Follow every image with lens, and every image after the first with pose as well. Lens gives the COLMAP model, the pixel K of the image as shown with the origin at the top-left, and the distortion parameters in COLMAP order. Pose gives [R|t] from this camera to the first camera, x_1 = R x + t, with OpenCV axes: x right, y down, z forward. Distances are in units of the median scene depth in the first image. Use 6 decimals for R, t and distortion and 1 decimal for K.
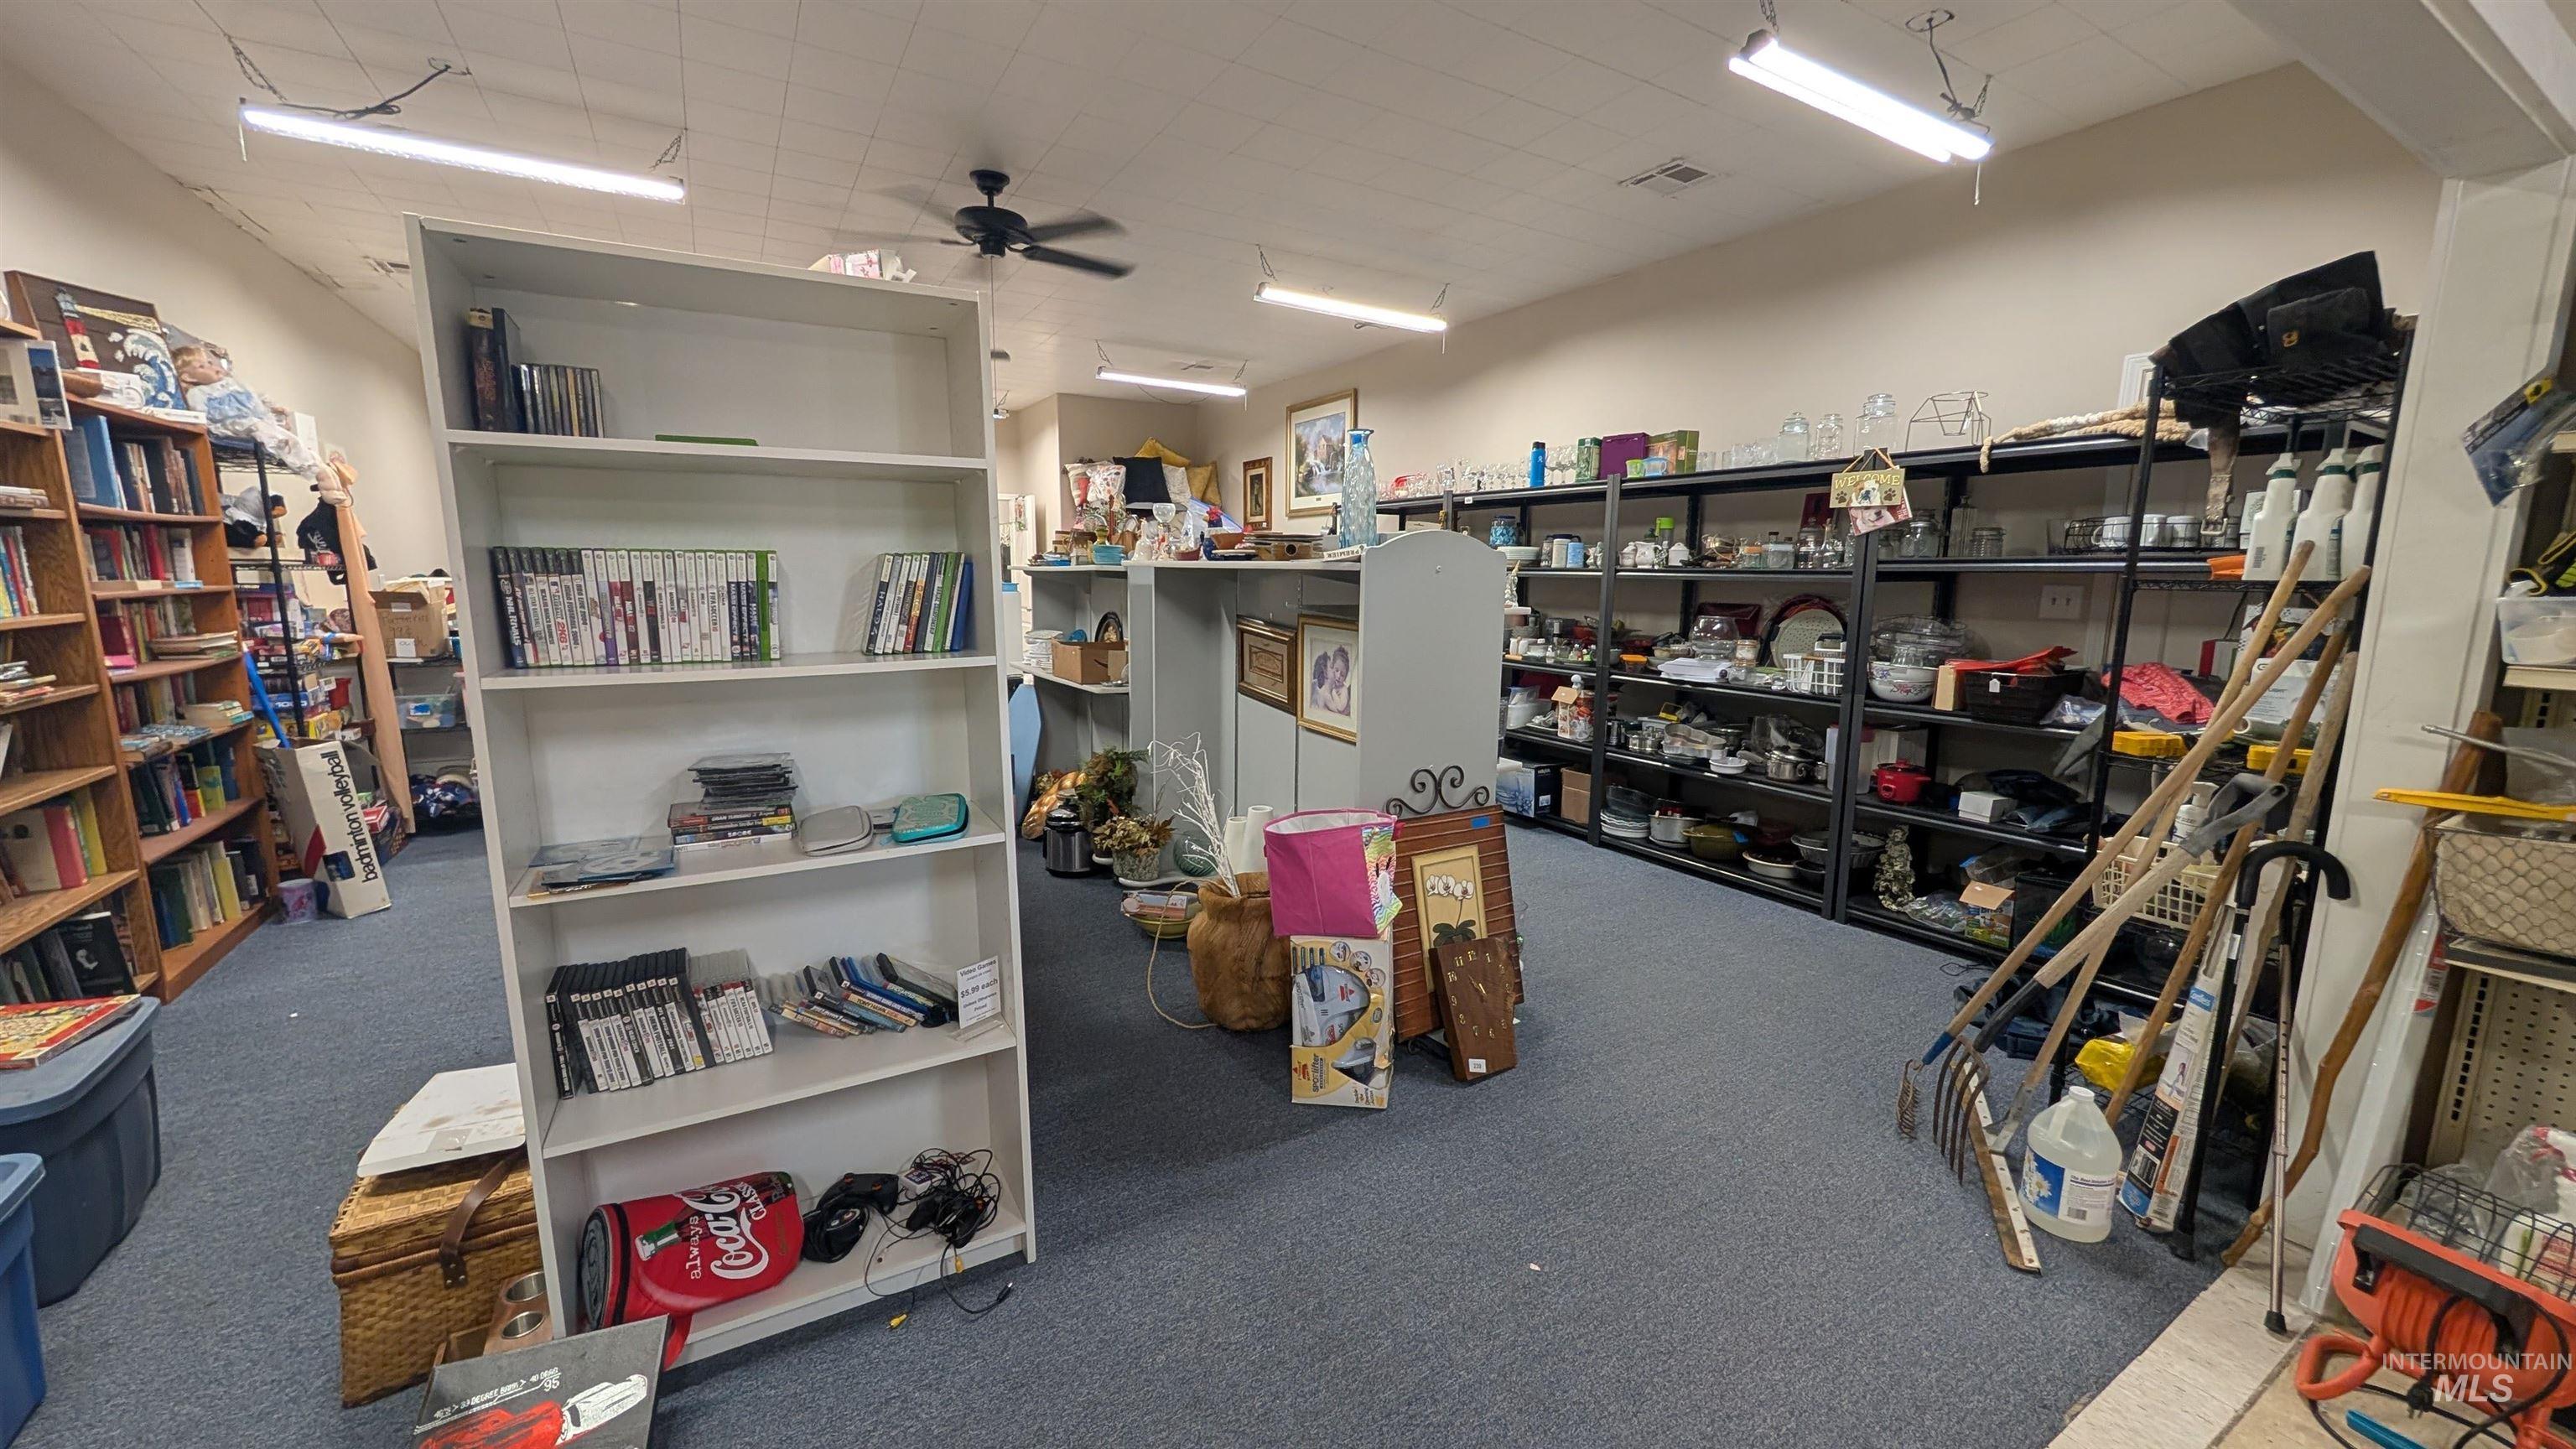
lens RADIAL K [[973.7, 0, 1297.0], [0, 973.7, 719.2], [0, 0, 1]] dist [0.000146, 0.000401]
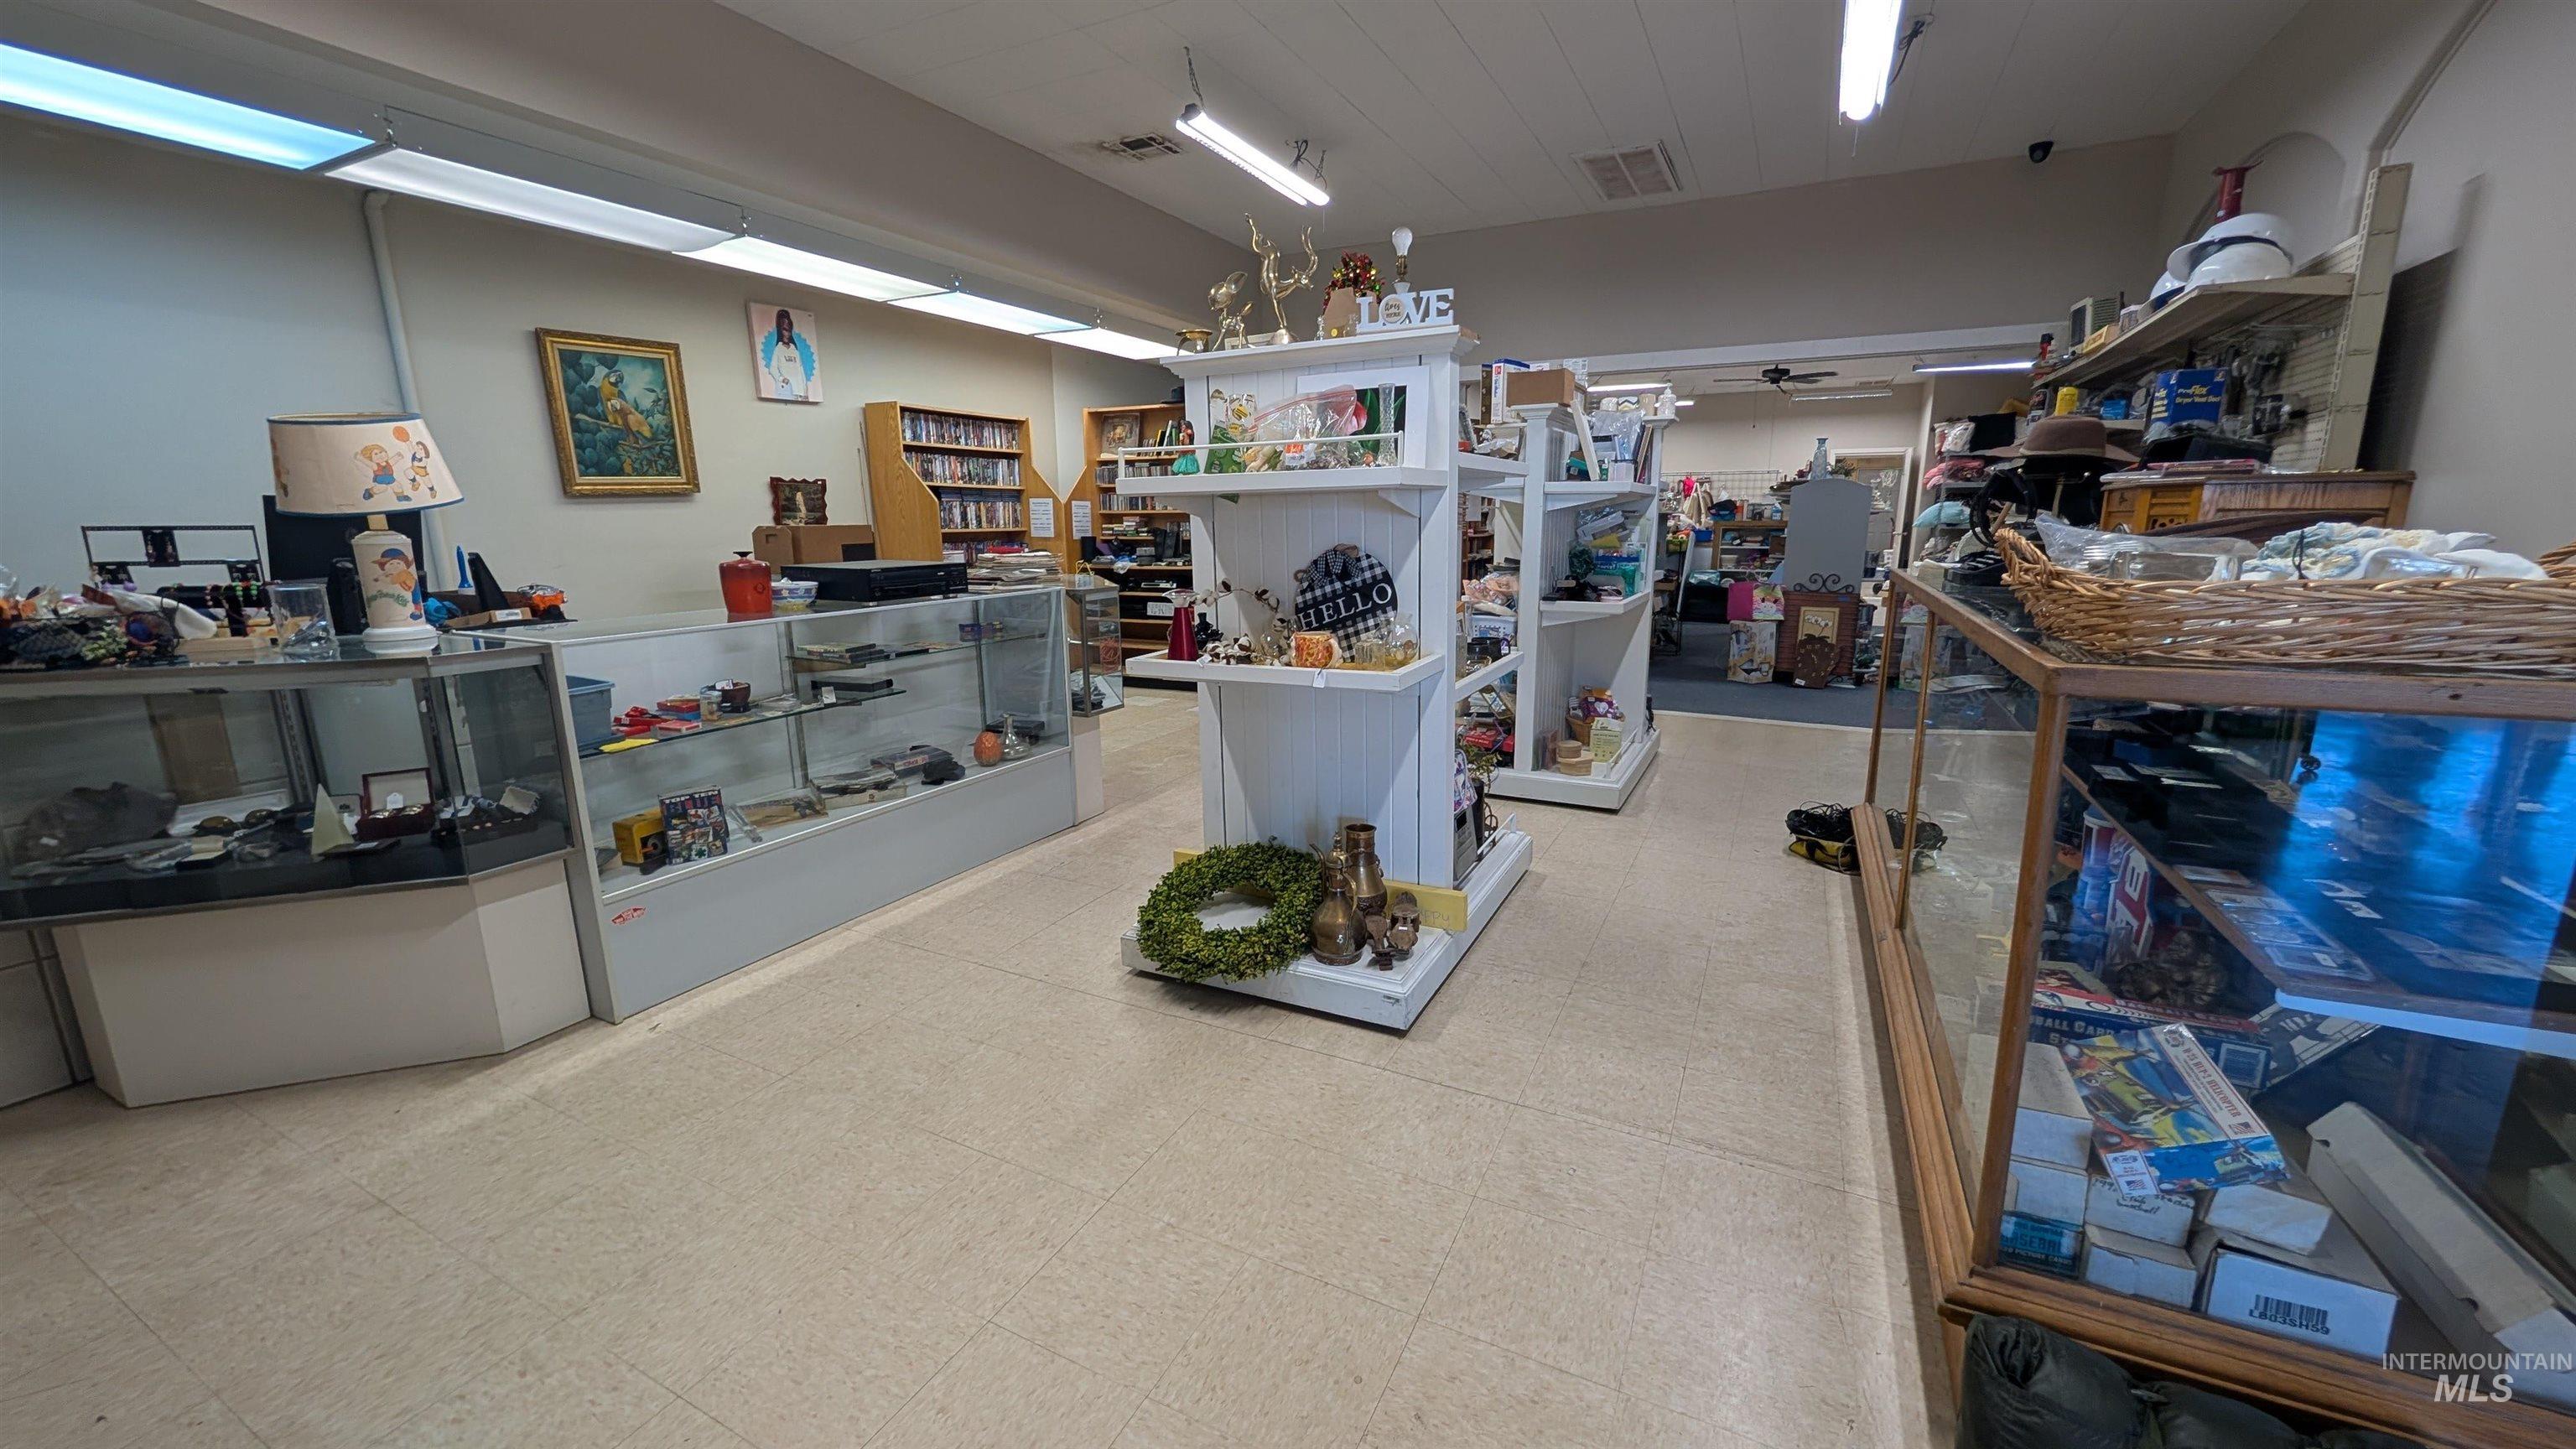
lens RADIAL K [[973.7, 0, 1297.0], [0, 973.7, 719.2], [0, 0, 1]] dist [0.000146, 0.000401]
pose [[0.534257, 0.163422, -0.829375, 2.206421], [-0.119635, 0.985877, 0.117194, 0.405748], [0.836813, 0.036611, 0.546263, -2.115804]]
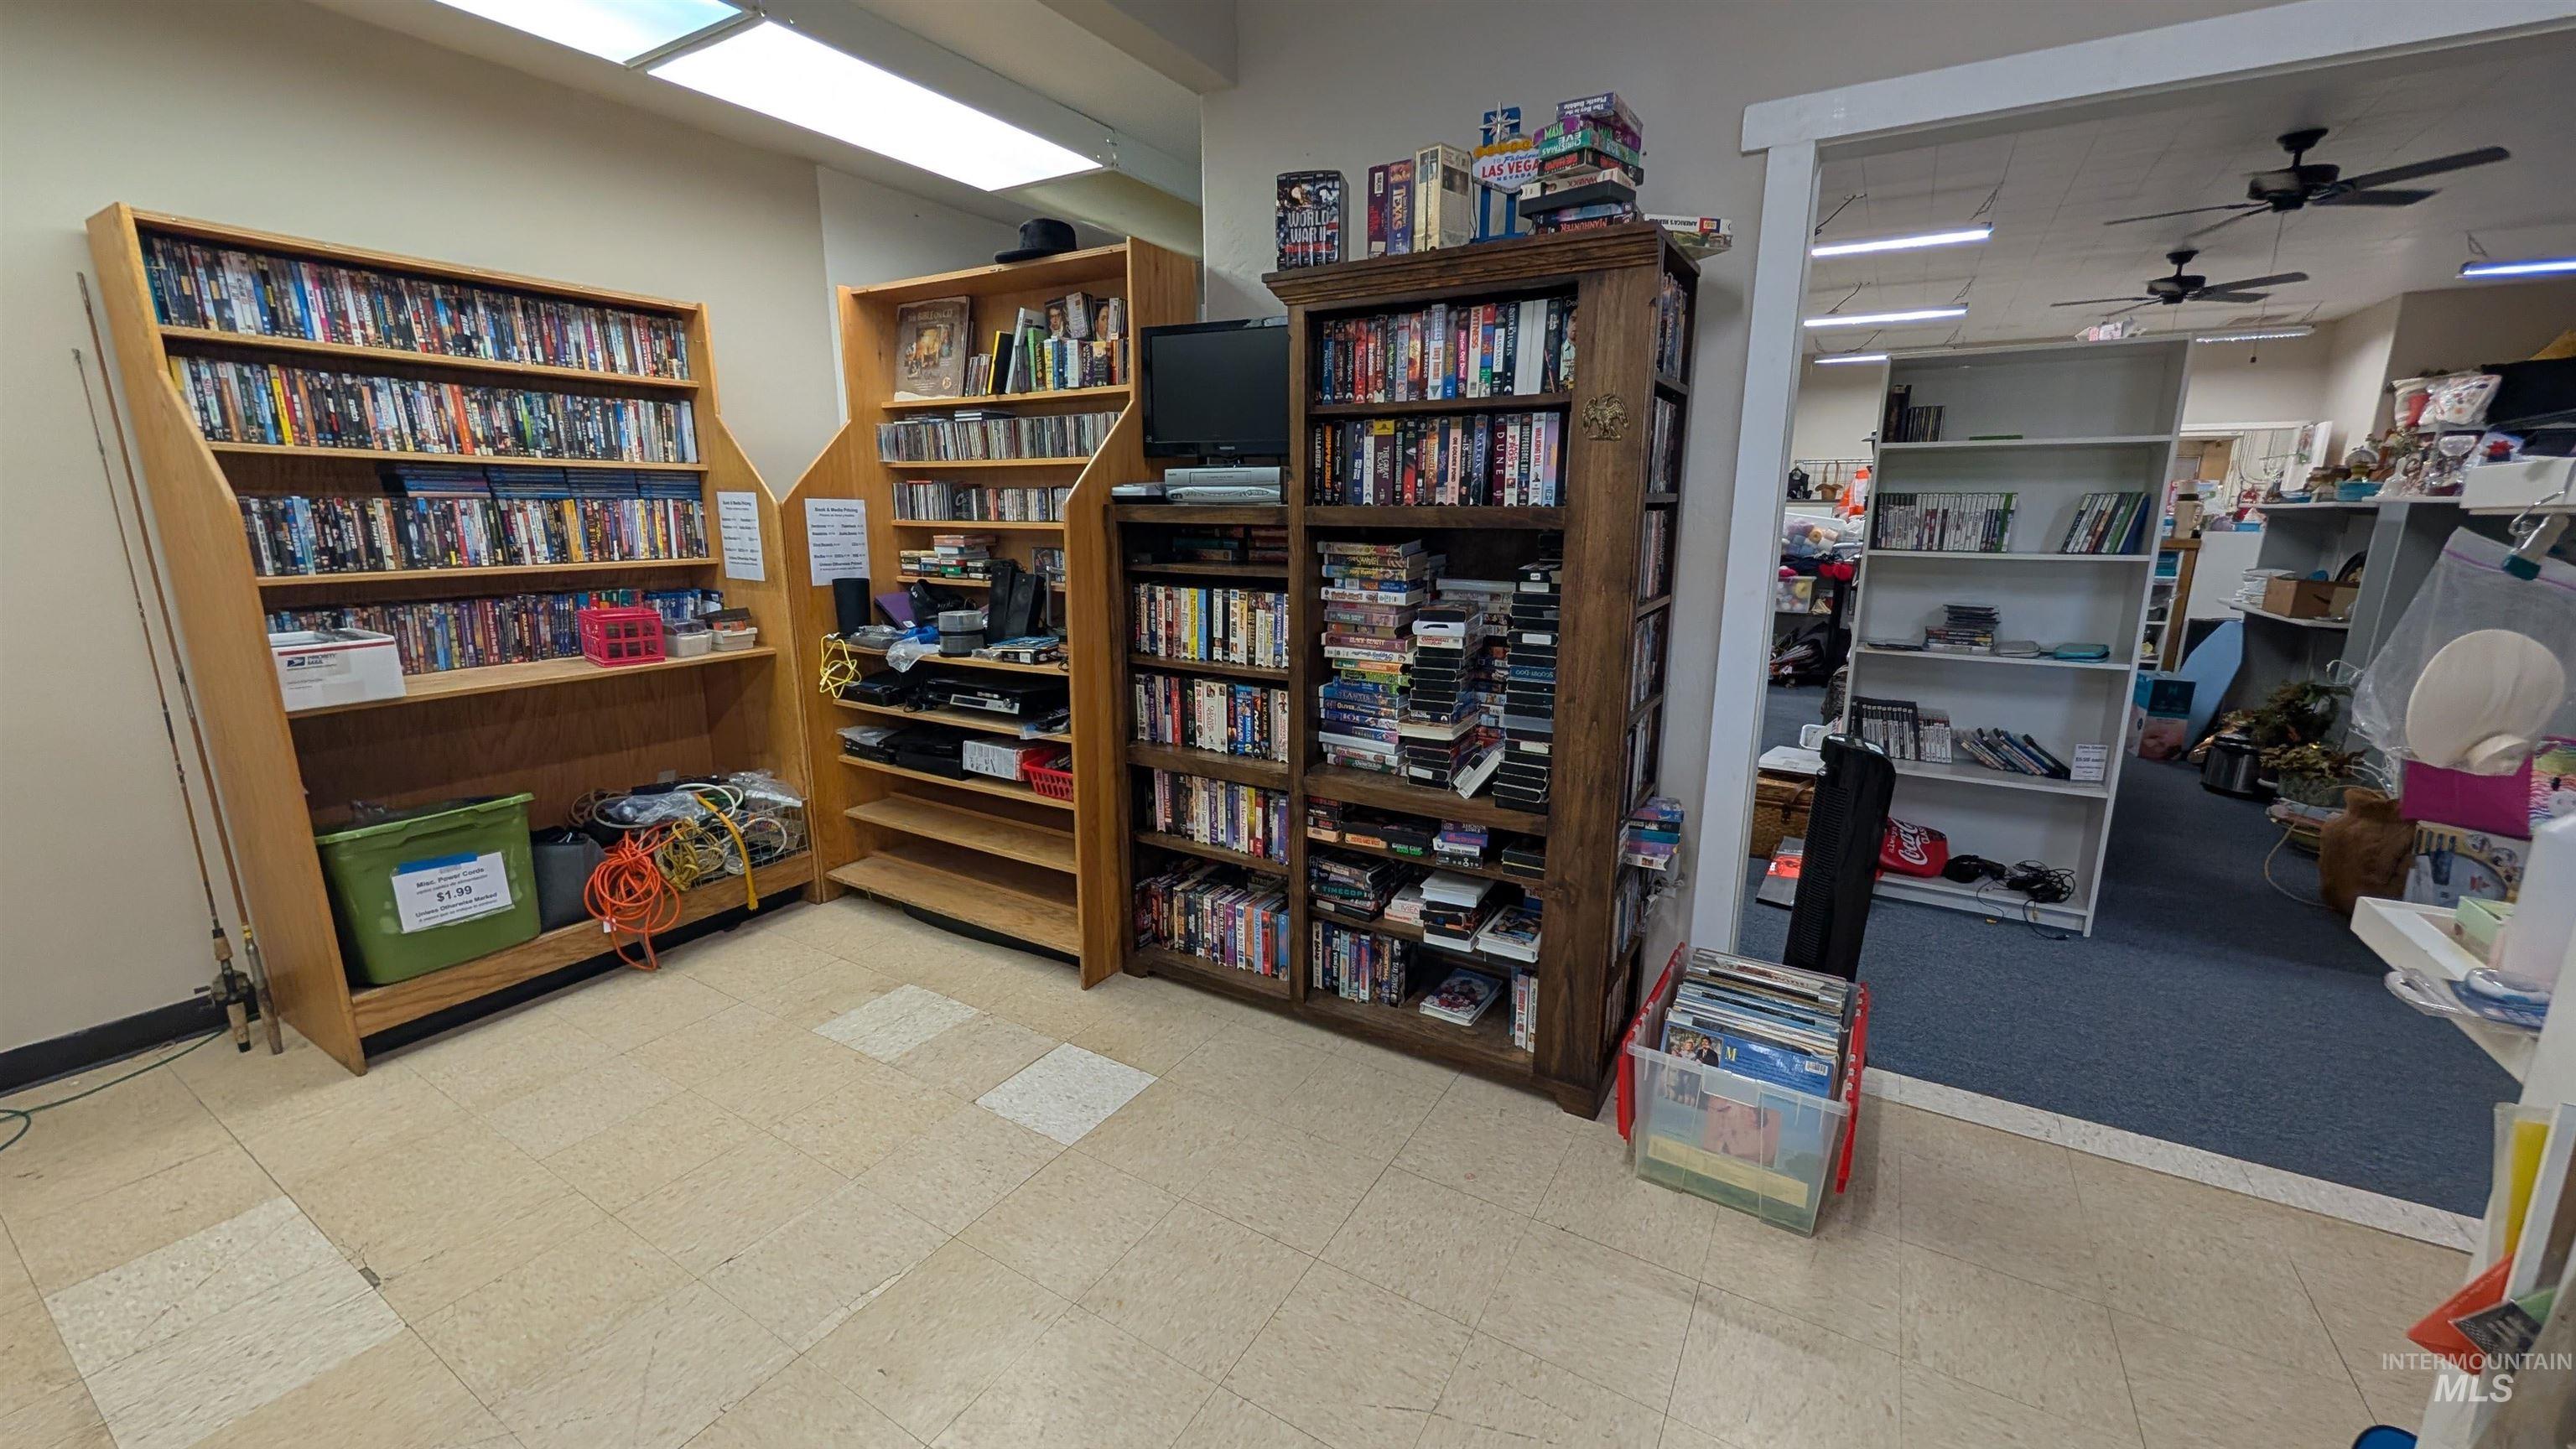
lens RADIAL K [[973.7, 0, 1297.0], [0, 973.7, 719.2], [0, 0, 1]] dist [0.000146, 0.000401]
pose [[0.469423, 0.186105, -0.863138, 0.434029], [-0.136380, 0.981087, 0.137365, 0.158039], [0.872377, 0.053232, 0.485926, -0.931938]]
